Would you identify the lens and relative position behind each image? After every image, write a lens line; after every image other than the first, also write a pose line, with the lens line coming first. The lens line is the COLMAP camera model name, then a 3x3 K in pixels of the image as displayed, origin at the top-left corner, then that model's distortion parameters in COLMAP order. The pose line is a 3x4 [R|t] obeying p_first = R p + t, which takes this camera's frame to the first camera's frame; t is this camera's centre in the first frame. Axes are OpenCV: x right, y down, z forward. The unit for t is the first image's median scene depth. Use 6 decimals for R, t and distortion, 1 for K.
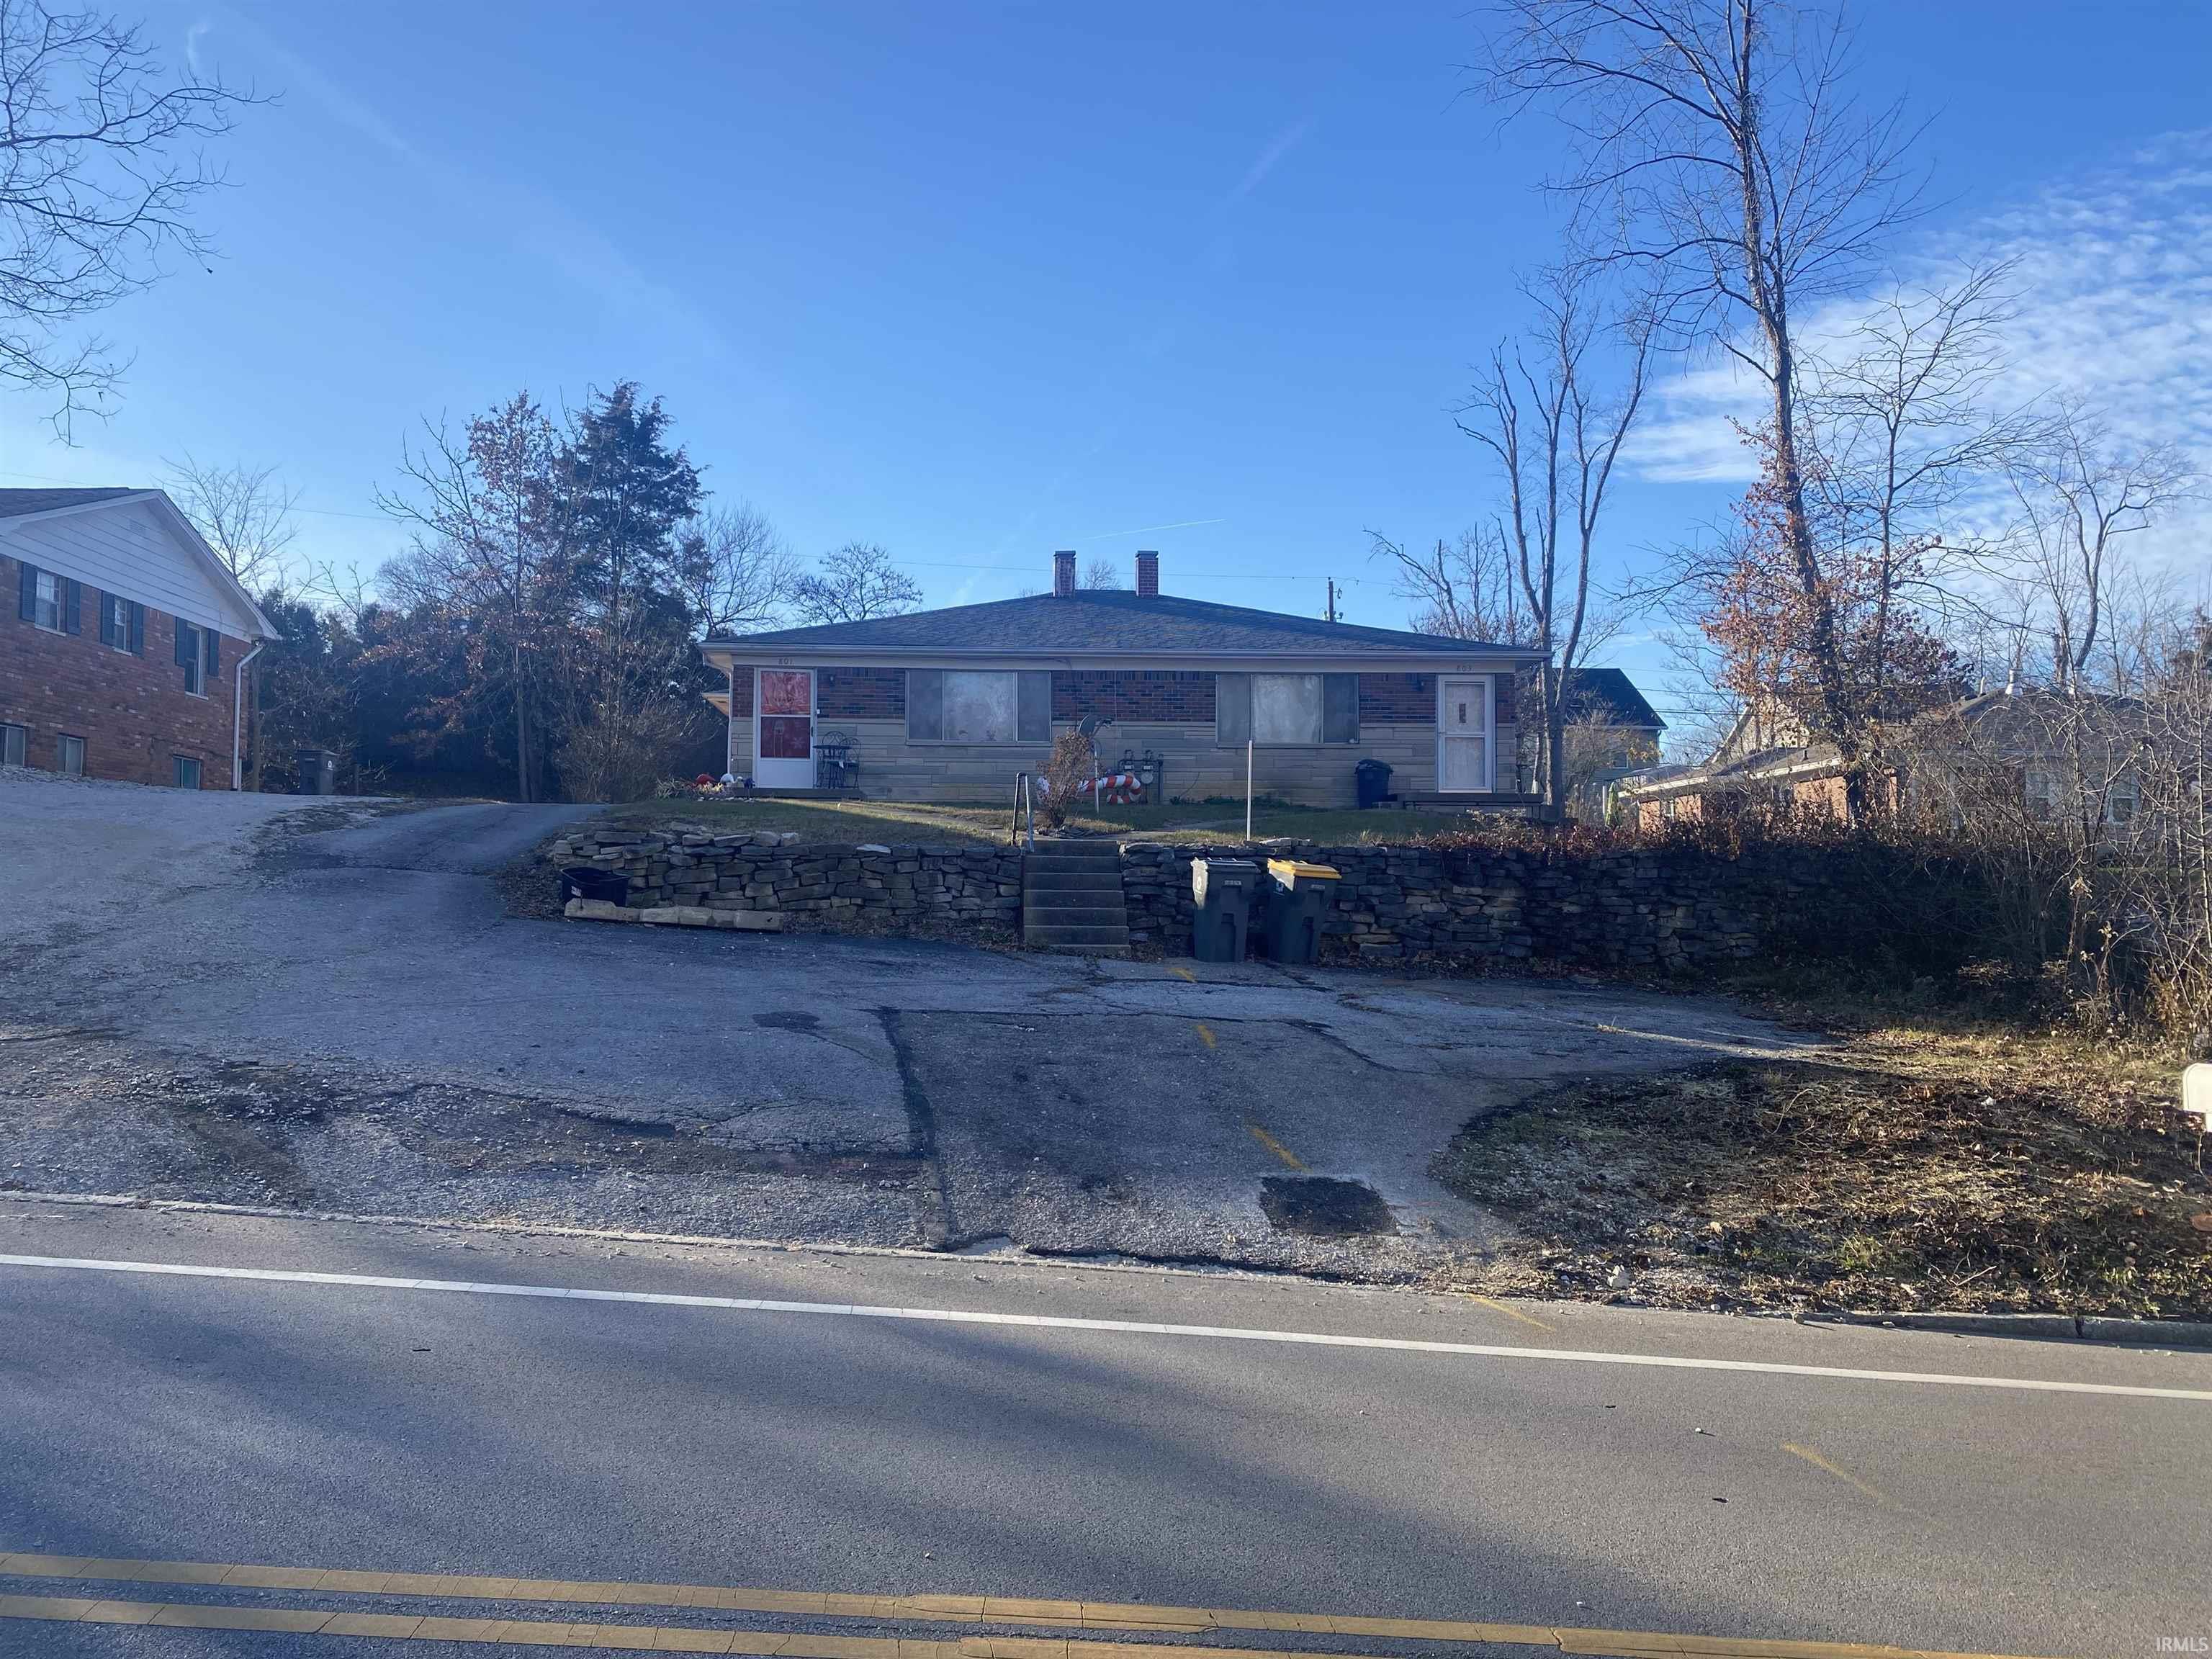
lens RADIAL K [[1692.3, 0, 1106.0], [0, 1692.3, 829.5], [0, 0, 1]] dist [0.079958, -0.114250]
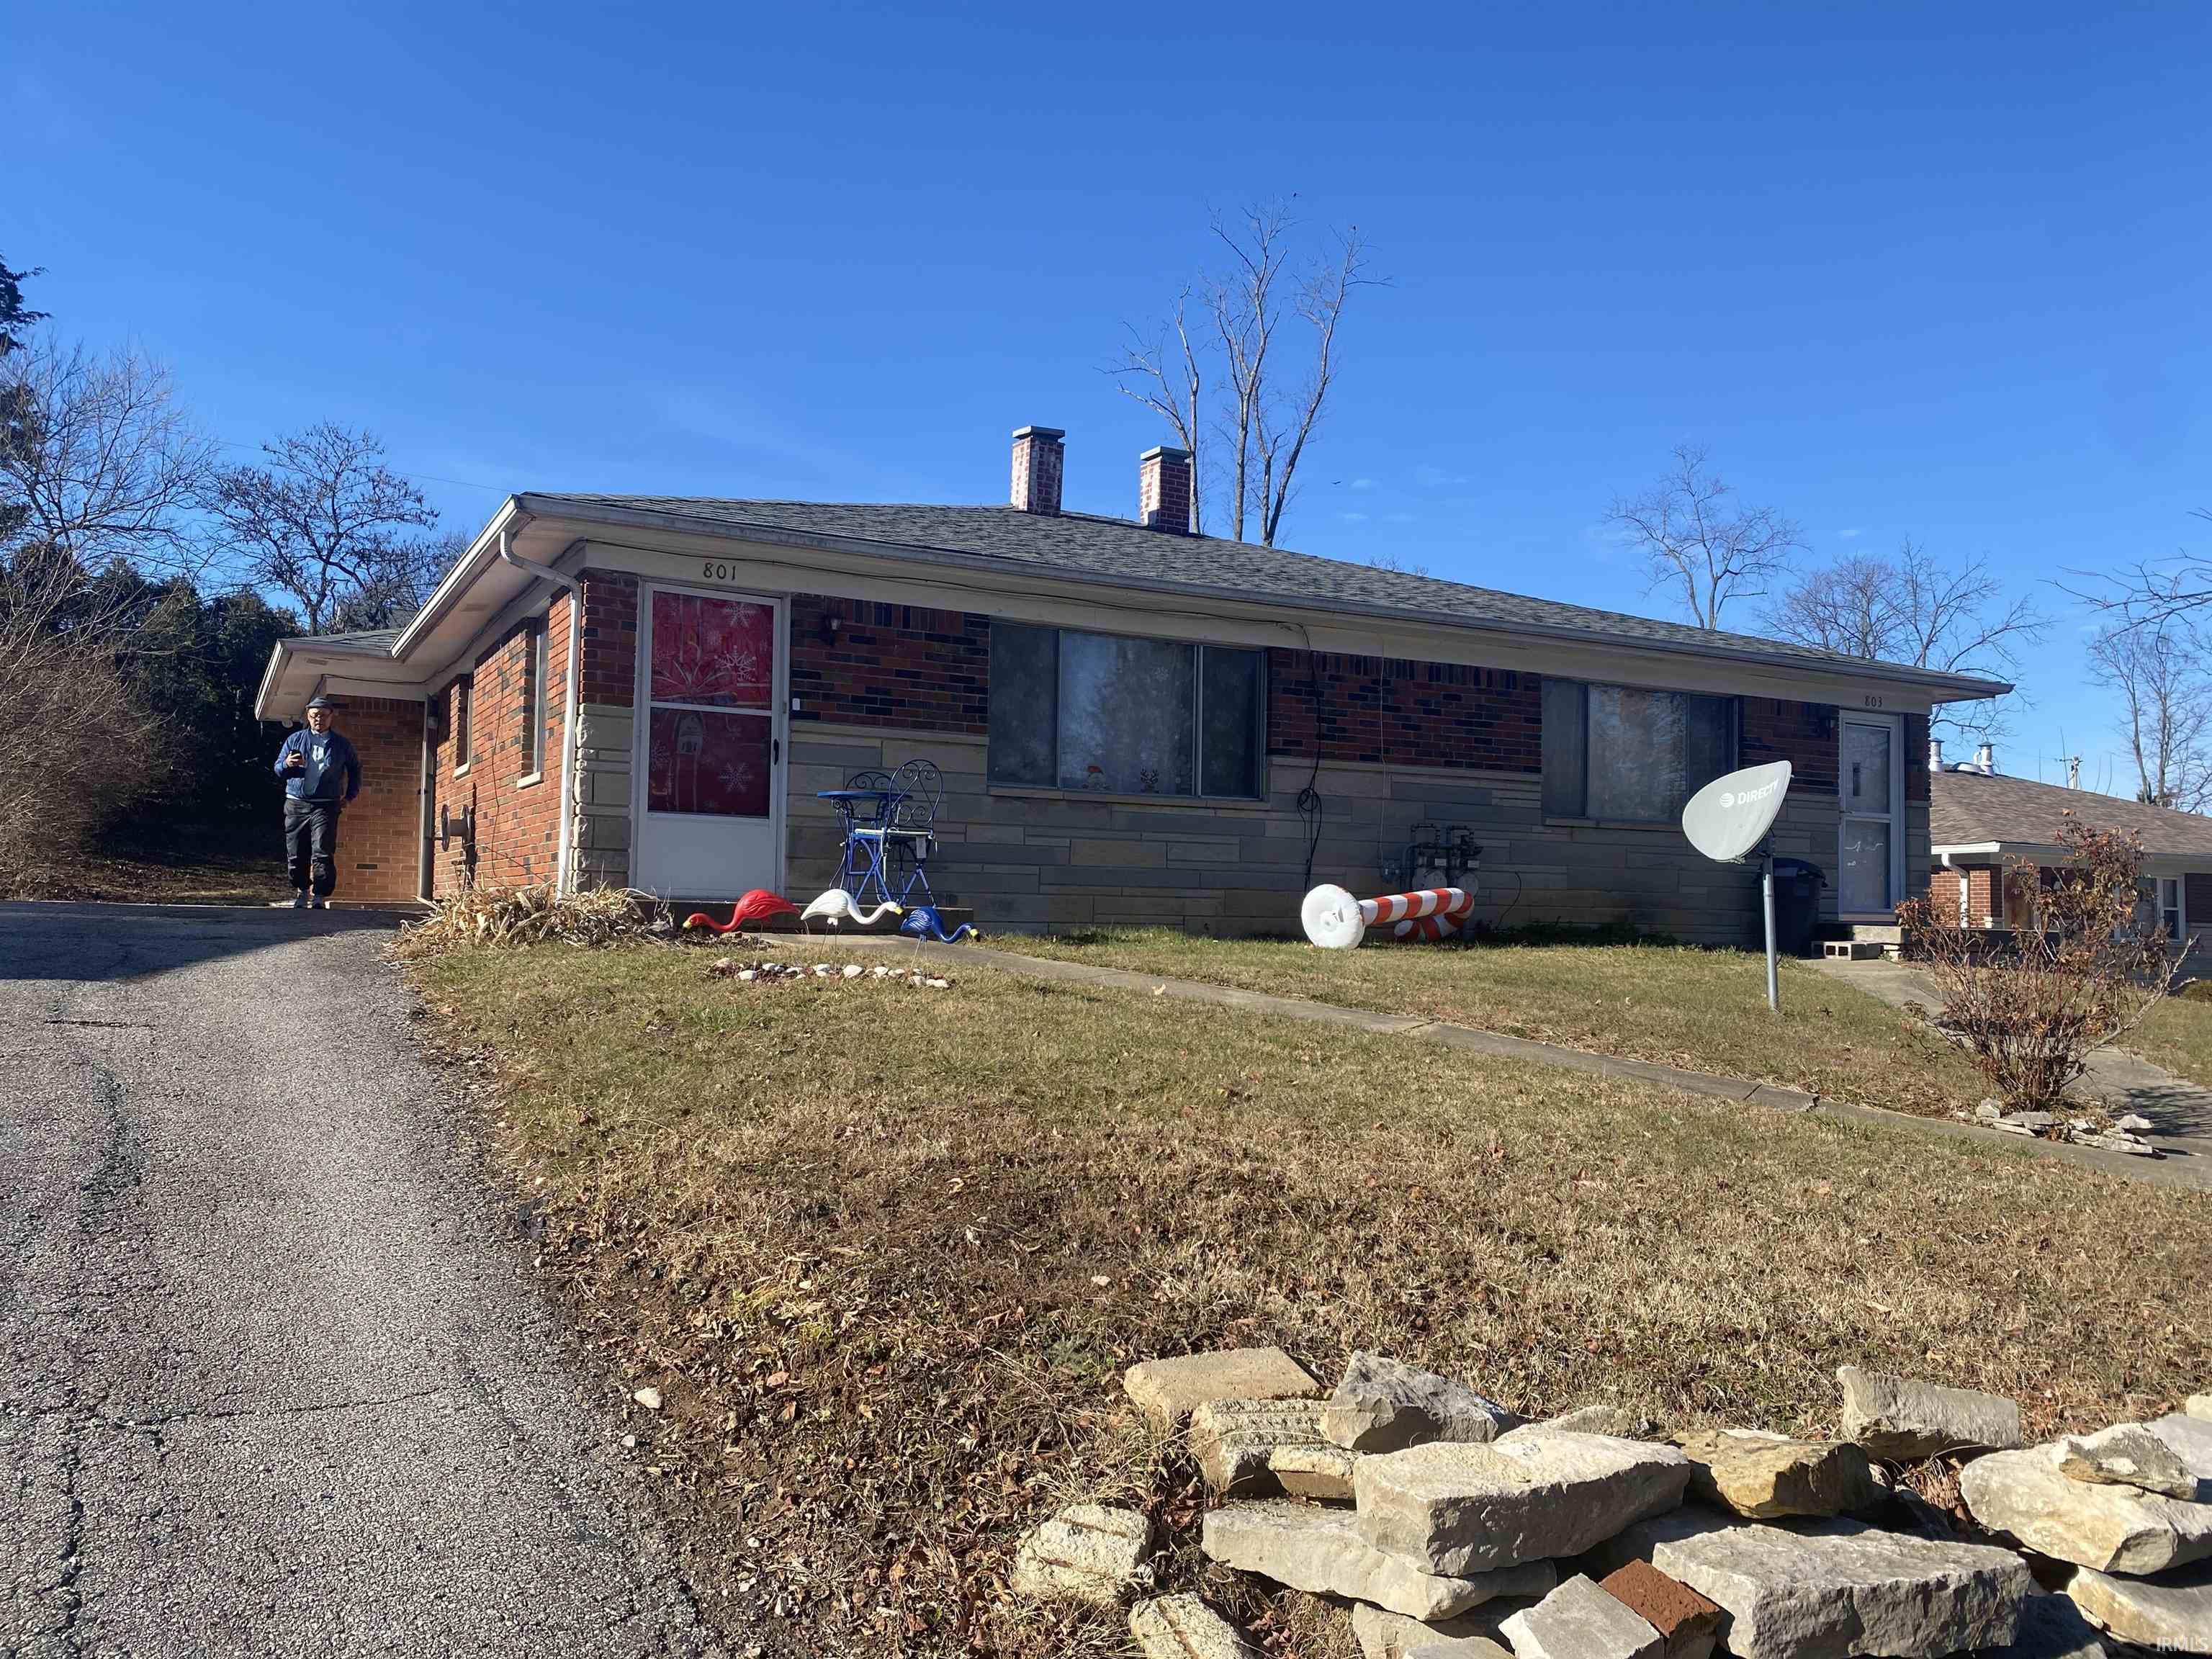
lens RADIAL K [[1688.7, 0, 1083.1], [0, 1688.7, 856.0], [0, 0, 1]] dist [0.150393, -0.307299]
pose [[0.918226, 0.029881, 0.394928, -0.264247], [-0.032064, 0.999485, -0.001071, -0.034626], [-0.394757, -0.011680, 0.918711, 0.594744]]
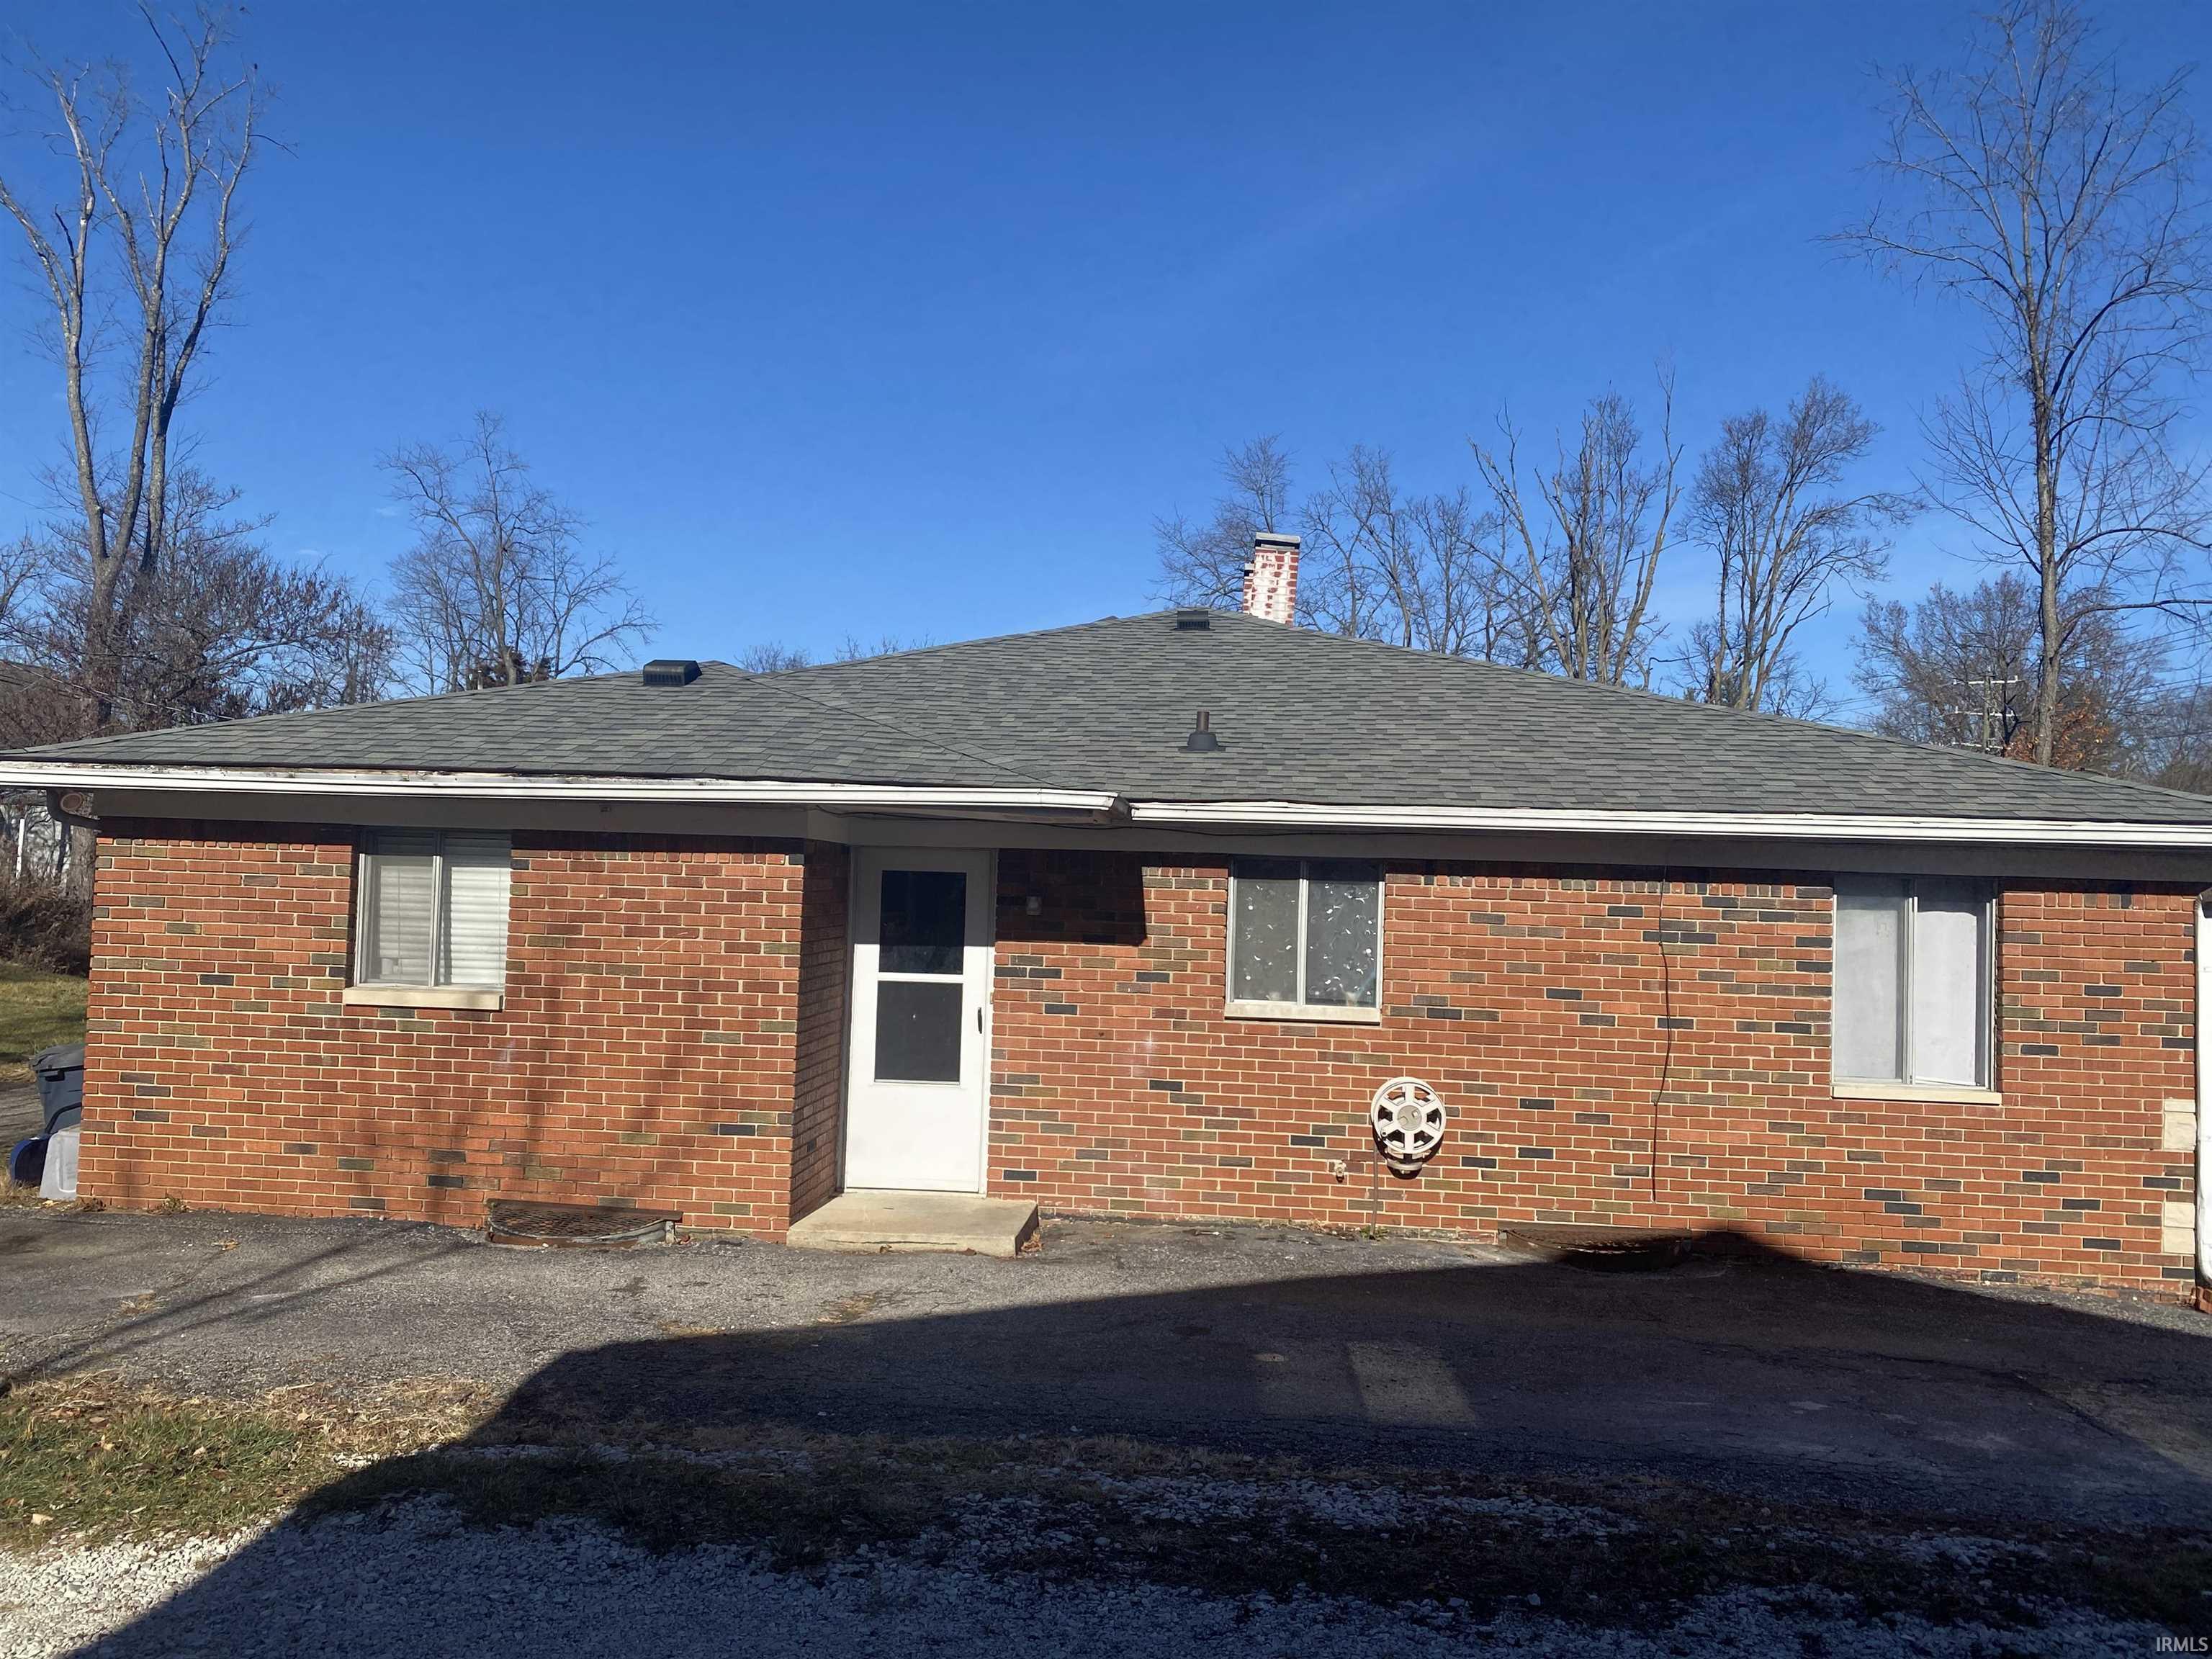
lens RADIAL K [[1643.1, 0, 1106.0], [0, 1643.1, 829.5], [0, 0, 1]] dist [0.087204, -0.091993]
pose [[0.155596, 0.031328, 0.987324, -0.577809], [-0.071201, 0.997253, -0.020422, -0.084232], [-0.985251, -0.067121, 0.157399, 1.165276]]
